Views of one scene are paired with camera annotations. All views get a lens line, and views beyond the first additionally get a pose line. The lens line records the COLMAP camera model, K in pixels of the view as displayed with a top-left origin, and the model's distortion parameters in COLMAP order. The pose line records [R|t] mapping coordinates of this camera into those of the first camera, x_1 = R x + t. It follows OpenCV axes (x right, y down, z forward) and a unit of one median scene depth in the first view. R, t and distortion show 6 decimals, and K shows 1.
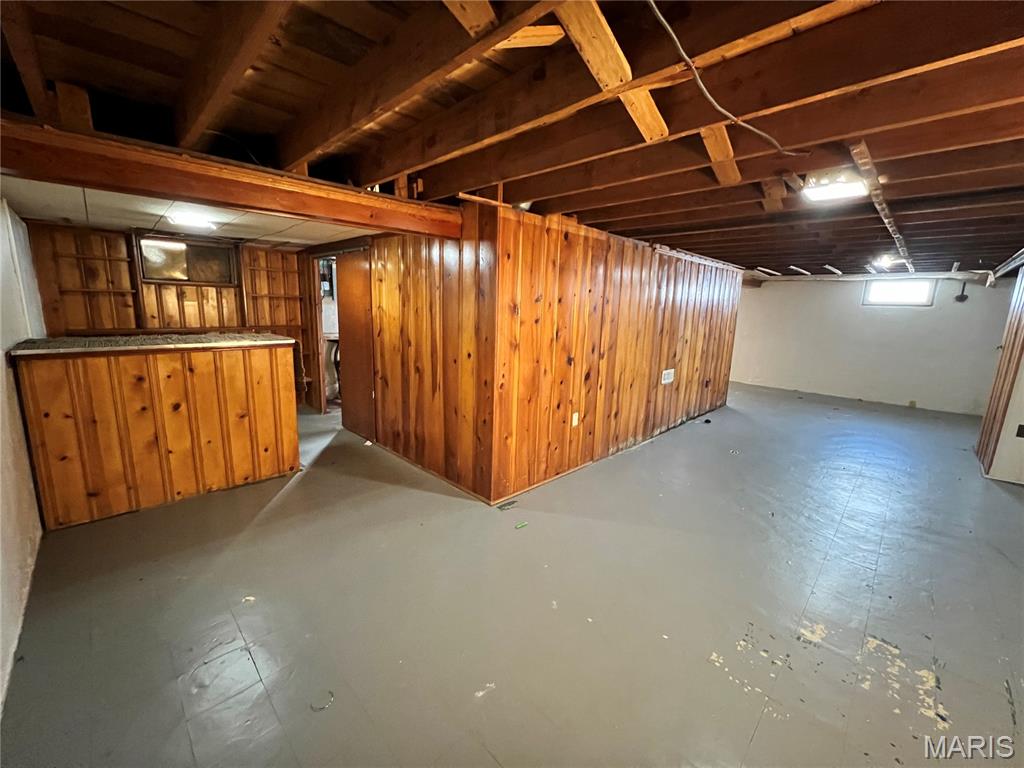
lens RADIAL K [[409.2, 0, 510.9], [0, 409.2, 381.8], [0, 0, 1]] dist [-0.001709, 0.000048]
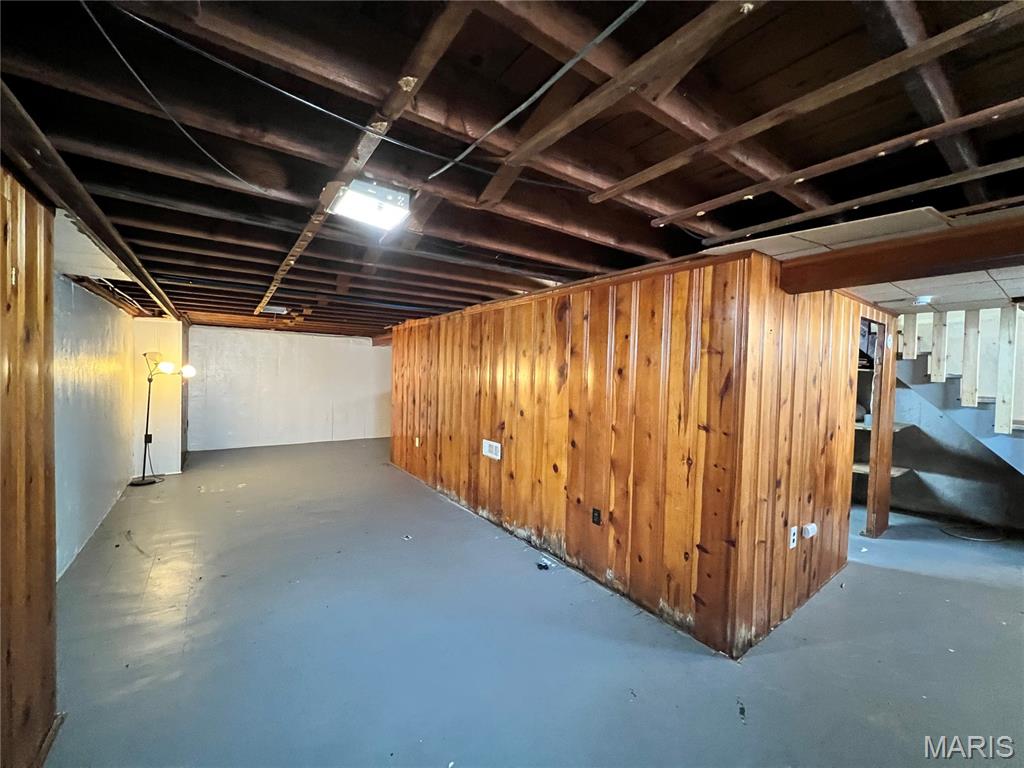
lens RADIAL K [[409.2, 0, 510.9], [0, 409.2, 381.8], [0, 0, 1]] dist [-0.001709, 0.000048]
pose [[-0.149482, -0.009270, -0.988721, 1.528108], [-0.213836, 0.976595, 0.023173, -0.223141], [0.965365, 0.214888, -0.147966, 1.449644]]
